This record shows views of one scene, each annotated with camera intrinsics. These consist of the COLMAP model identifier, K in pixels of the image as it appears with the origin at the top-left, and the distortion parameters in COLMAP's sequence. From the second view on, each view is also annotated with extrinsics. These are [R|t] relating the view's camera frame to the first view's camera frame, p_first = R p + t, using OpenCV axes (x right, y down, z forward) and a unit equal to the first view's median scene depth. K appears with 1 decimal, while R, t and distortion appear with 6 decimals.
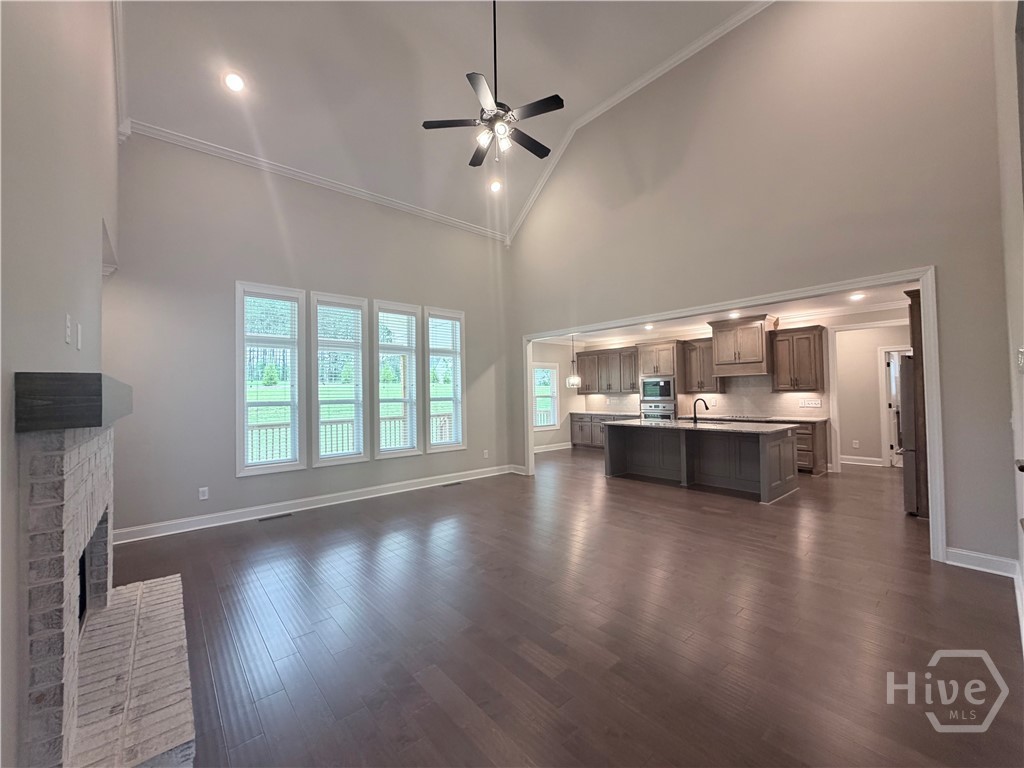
lens RADIAL K [[407.5, 0, 506.4], [0, 407.5, 384.9], [0, 0, 1]] dist [0.002491, -0.000124]
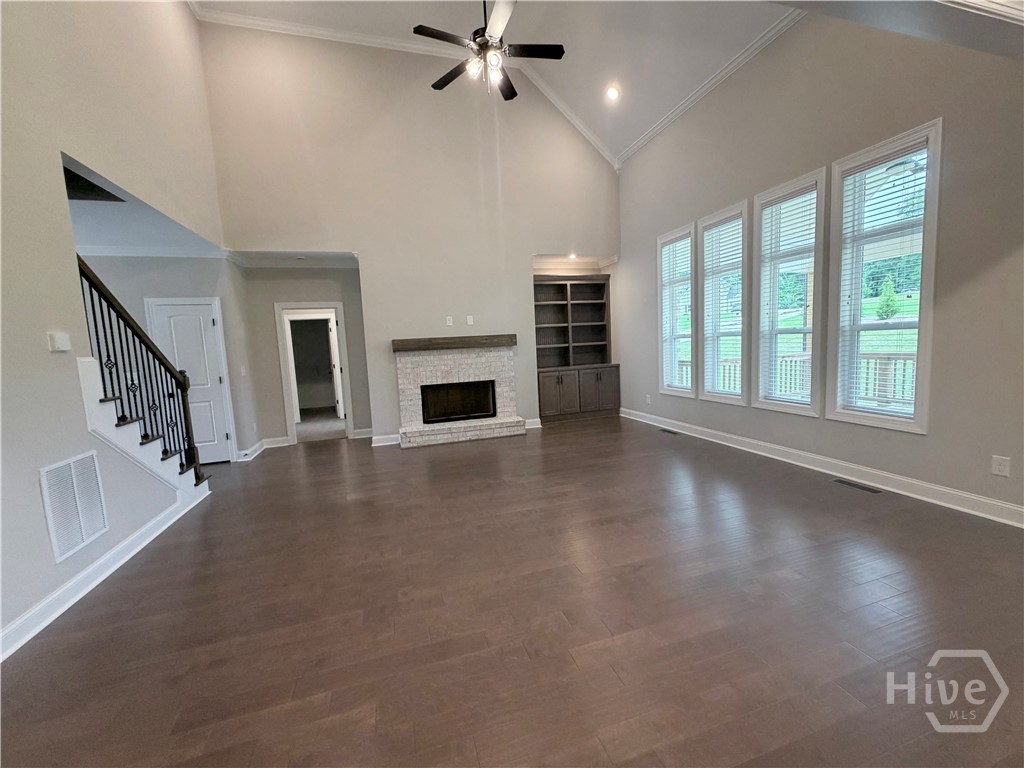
lens RADIAL K [[407.5, 0, 511.1], [0, 407.5, 380.3], [0, 0, 1]] dist [0.002491, -0.000124]
pose [[-0.405750, 0.124729, -0.905433, 0.709358], [0.084681, 0.991514, 0.098639, 0.016775], [0.910053, -0.036650, -0.412869, 1.096093]]
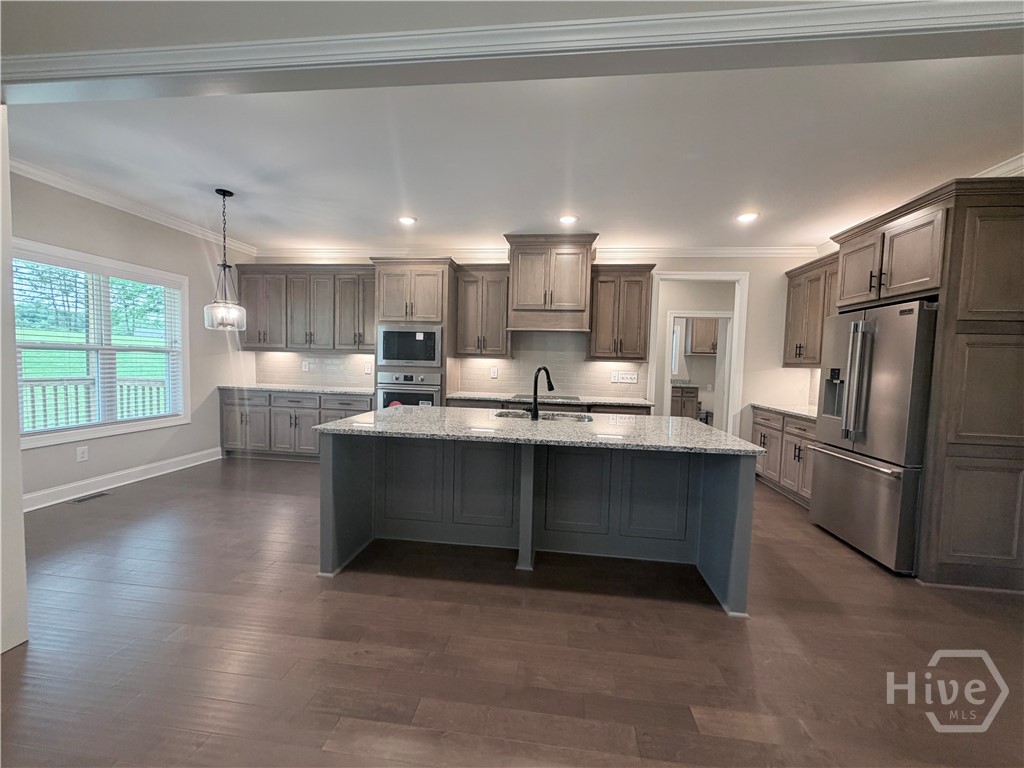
lens RADIAL K [[407.5, 0, 512.9], [0, 407.5, 386.6], [0, 0, 1]] dist [0.002491, -0.000124]
pose [[0.730271, 0.000879, 0.683157, 0.091630], [-0.057823, 0.996490, 0.060530, 0.021403], [-0.680706, -0.083705, 0.727759, 0.470314]]
